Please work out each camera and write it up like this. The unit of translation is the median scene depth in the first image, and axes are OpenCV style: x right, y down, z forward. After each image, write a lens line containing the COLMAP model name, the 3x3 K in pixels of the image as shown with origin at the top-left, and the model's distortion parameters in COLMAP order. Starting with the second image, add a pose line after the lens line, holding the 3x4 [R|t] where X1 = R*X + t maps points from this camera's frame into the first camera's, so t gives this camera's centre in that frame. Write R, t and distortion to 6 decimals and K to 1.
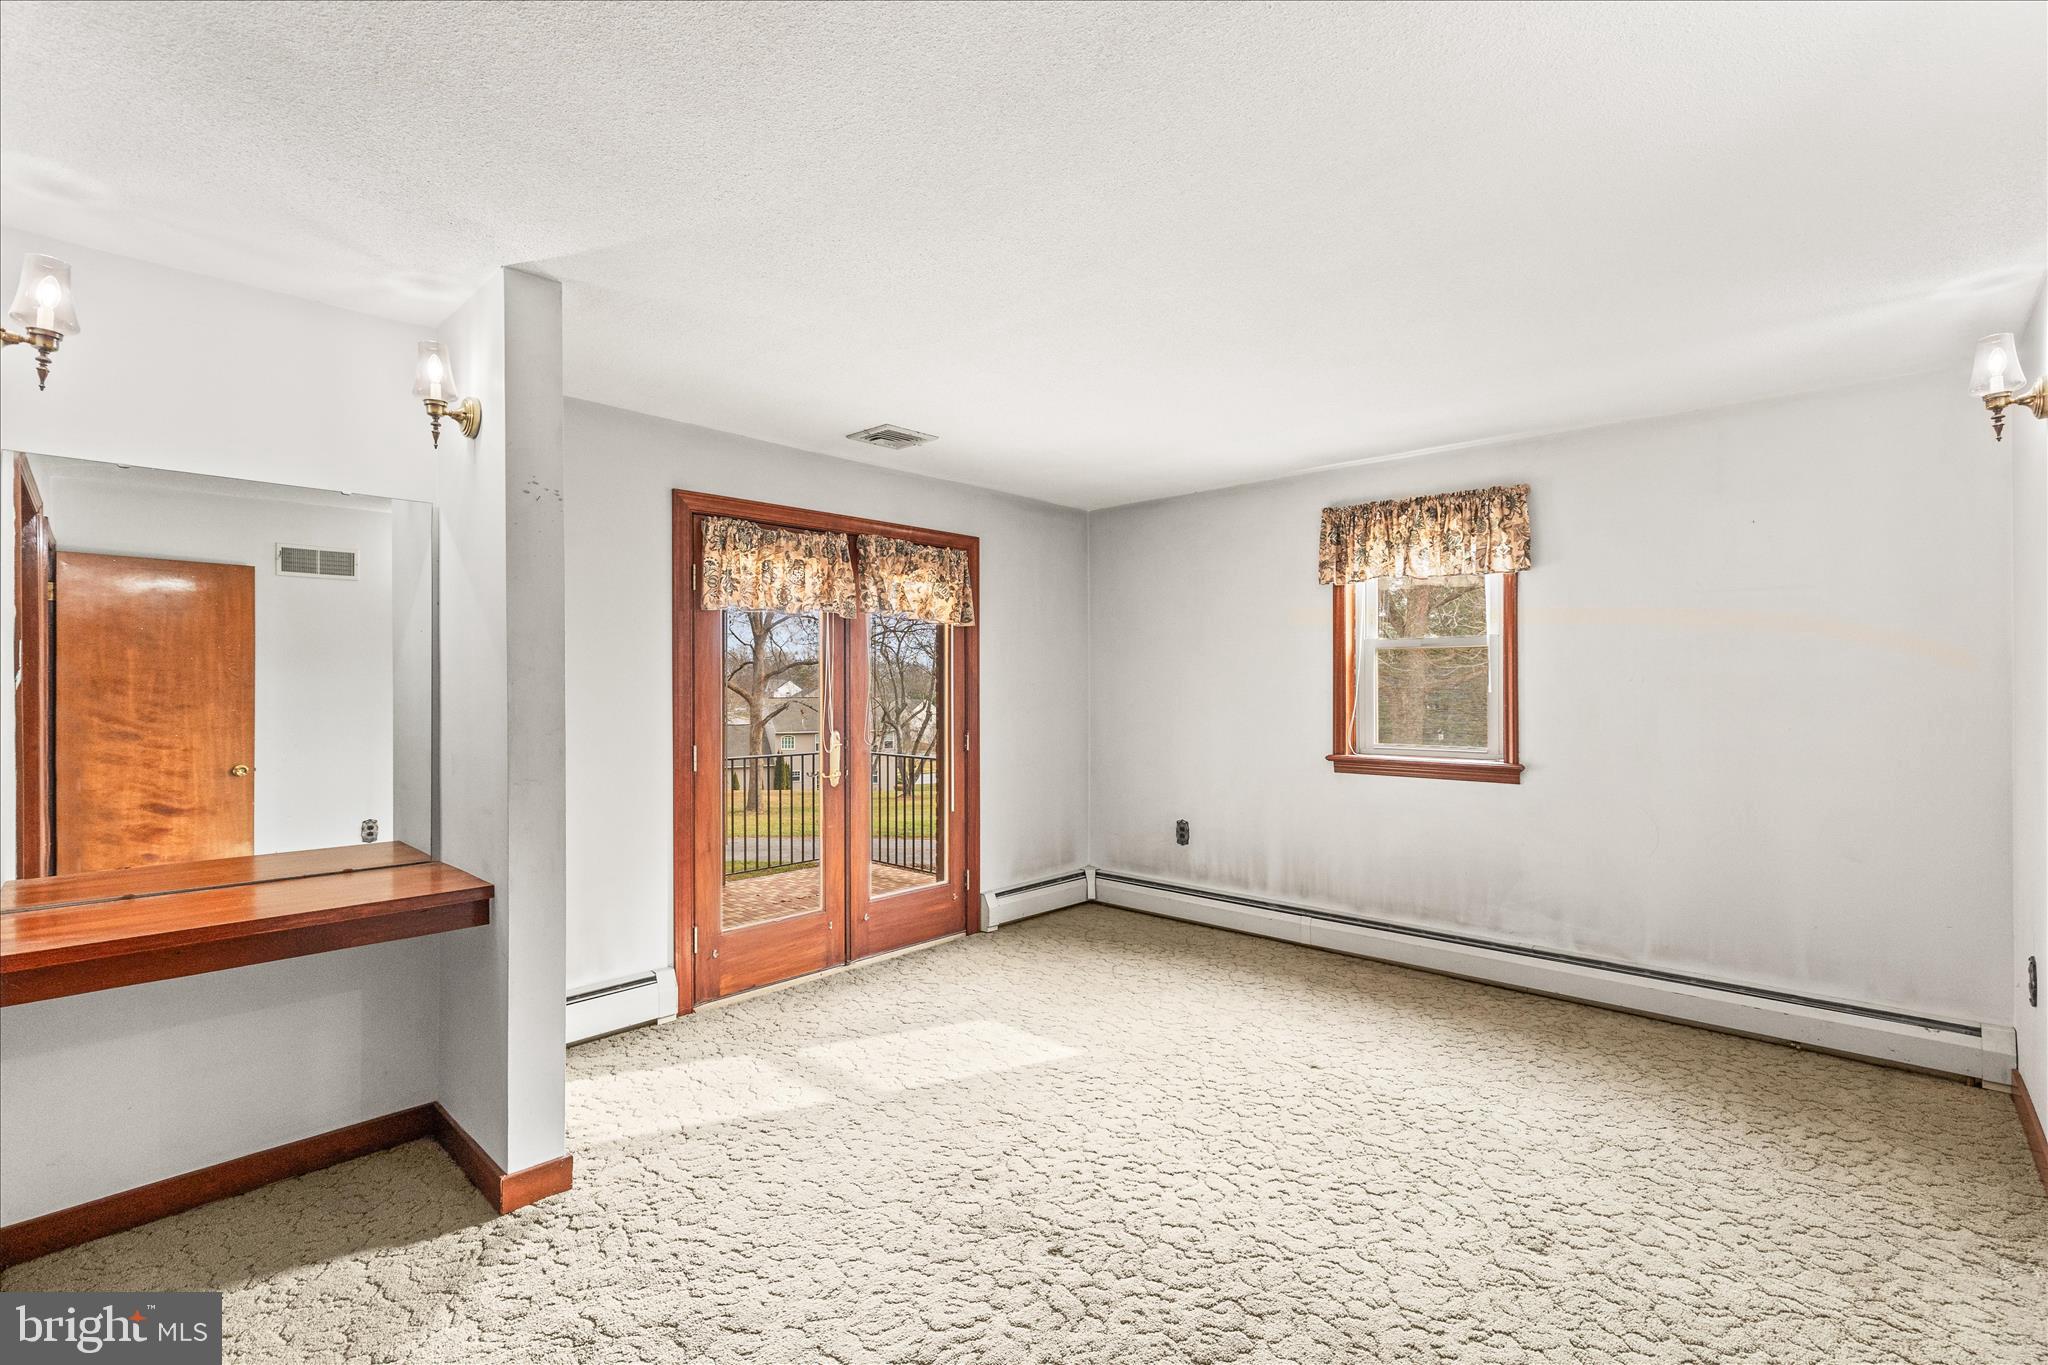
lens RADIAL K [[929.1, 0, 1008.8], [0, 929.1, 693.9], [0, 0, 1]] dist [0.000985, 0.000003]
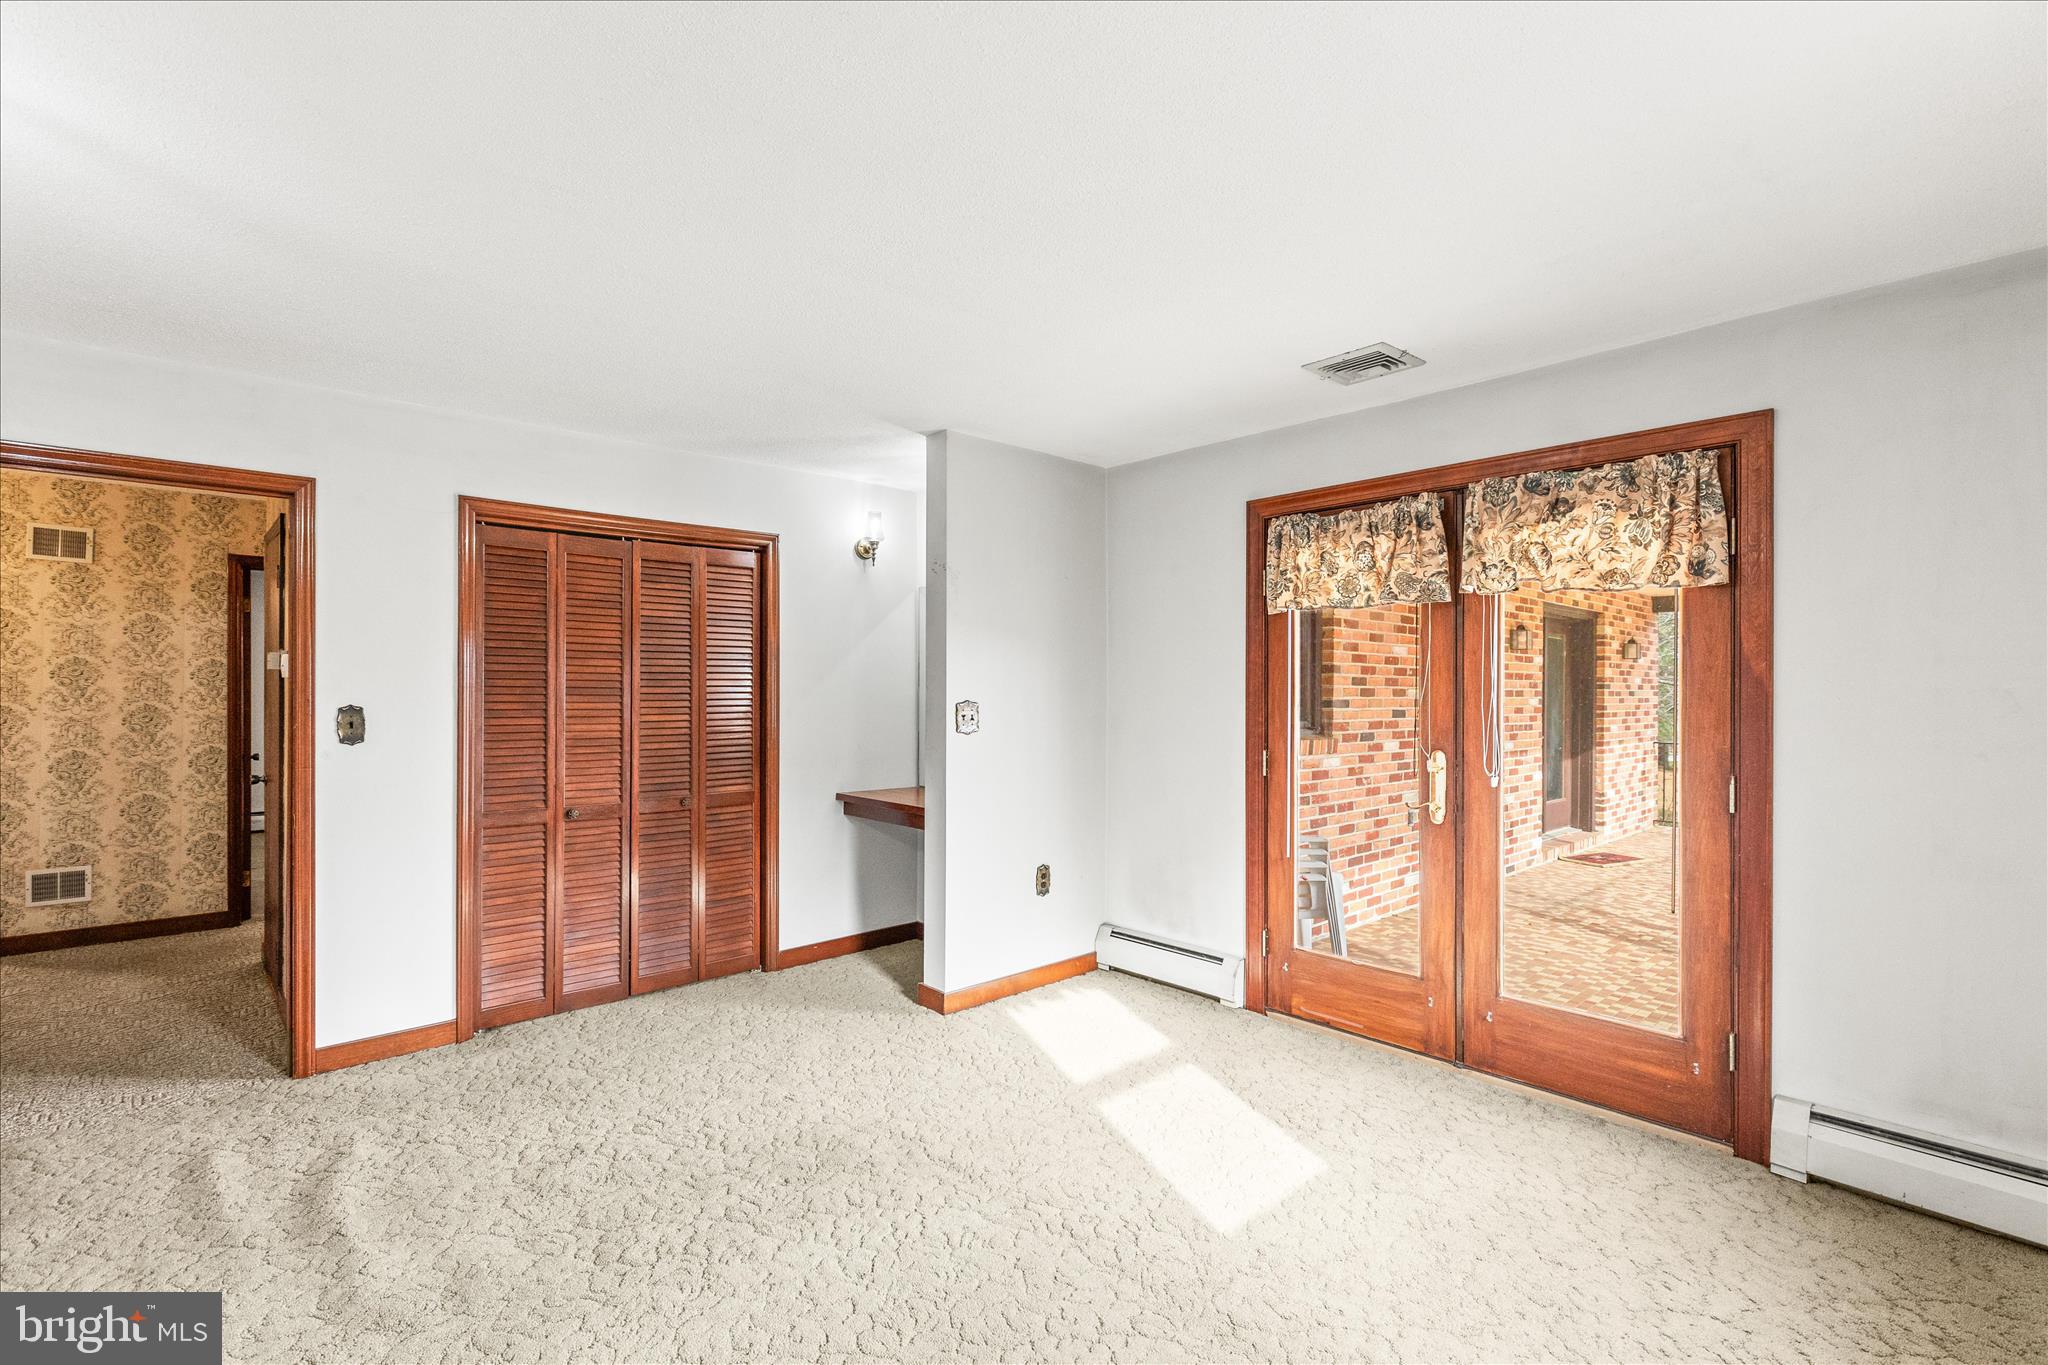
lens RADIAL K [[929.1, 0, 1008.8], [0, 929.1, 693.9], [0, 0, 1]] dist [0.000985, 0.000003]
pose [[-0.088515, 0.004197, -0.996066, 0.647980], [-0.014542, 0.999879, 0.005505, -0.006163], [0.995969, 0.014972, -0.088443, 0.763343]]
